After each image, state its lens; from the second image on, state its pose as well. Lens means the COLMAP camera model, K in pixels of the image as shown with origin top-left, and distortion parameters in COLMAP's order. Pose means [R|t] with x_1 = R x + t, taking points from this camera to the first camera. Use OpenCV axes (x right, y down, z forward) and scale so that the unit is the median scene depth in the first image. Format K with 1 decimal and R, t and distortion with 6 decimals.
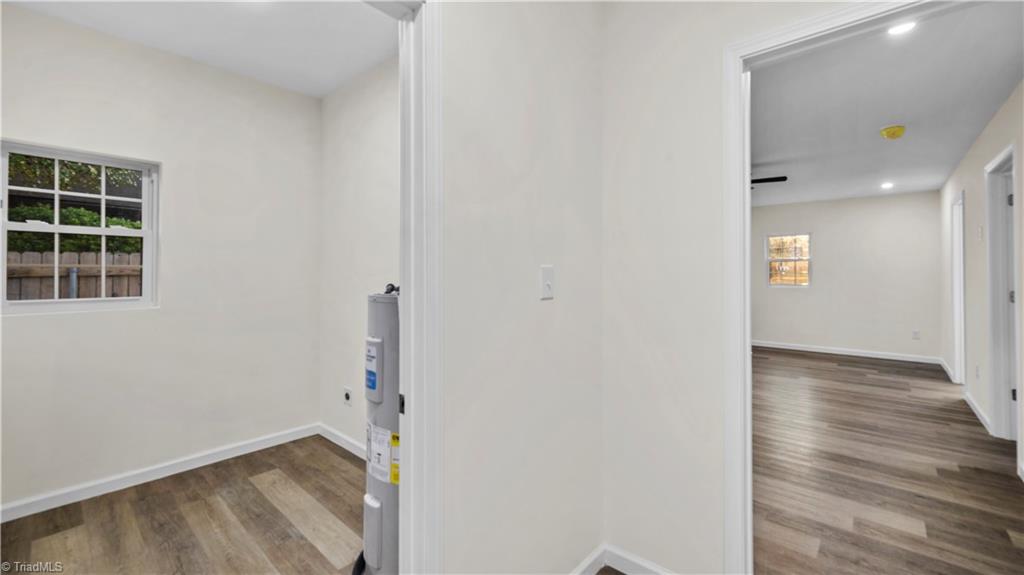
lens RADIAL K [[413.4, 0, 512.0], [0, 413.4, 287.5], [0, 0, 1]] dist [-0.000737, -0.000071]
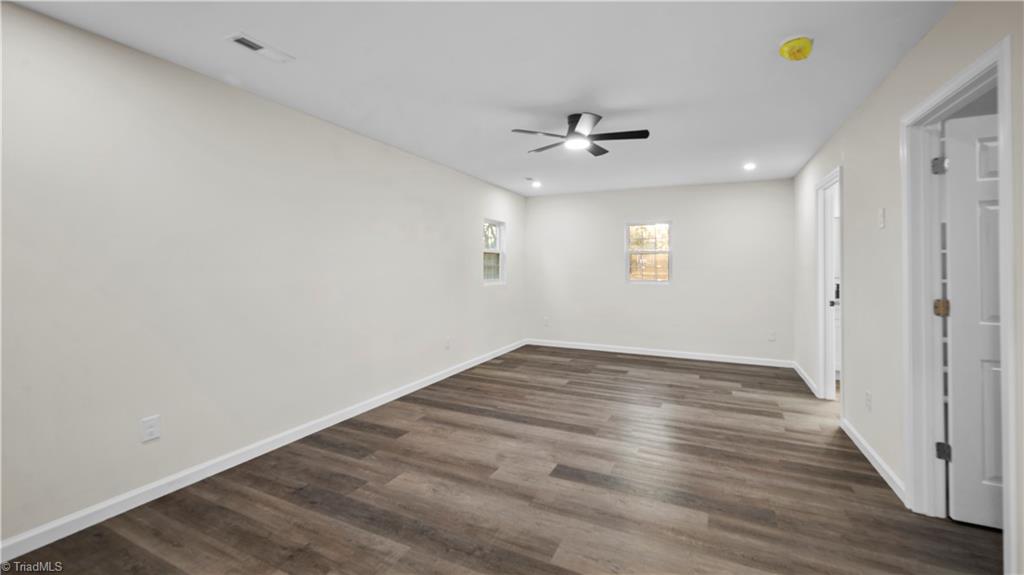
lens RADIAL K [[413.4, 0, 512.0], [0, 413.4, 287.5], [0, 0, 1]] dist [-0.000737, -0.000071]
pose [[0.962410, -0.008560, 0.271466, 0.201572], [0.002708, 0.999756, 0.021924, -0.015831], [-0.271588, -0.020364, 0.962198, 0.309938]]
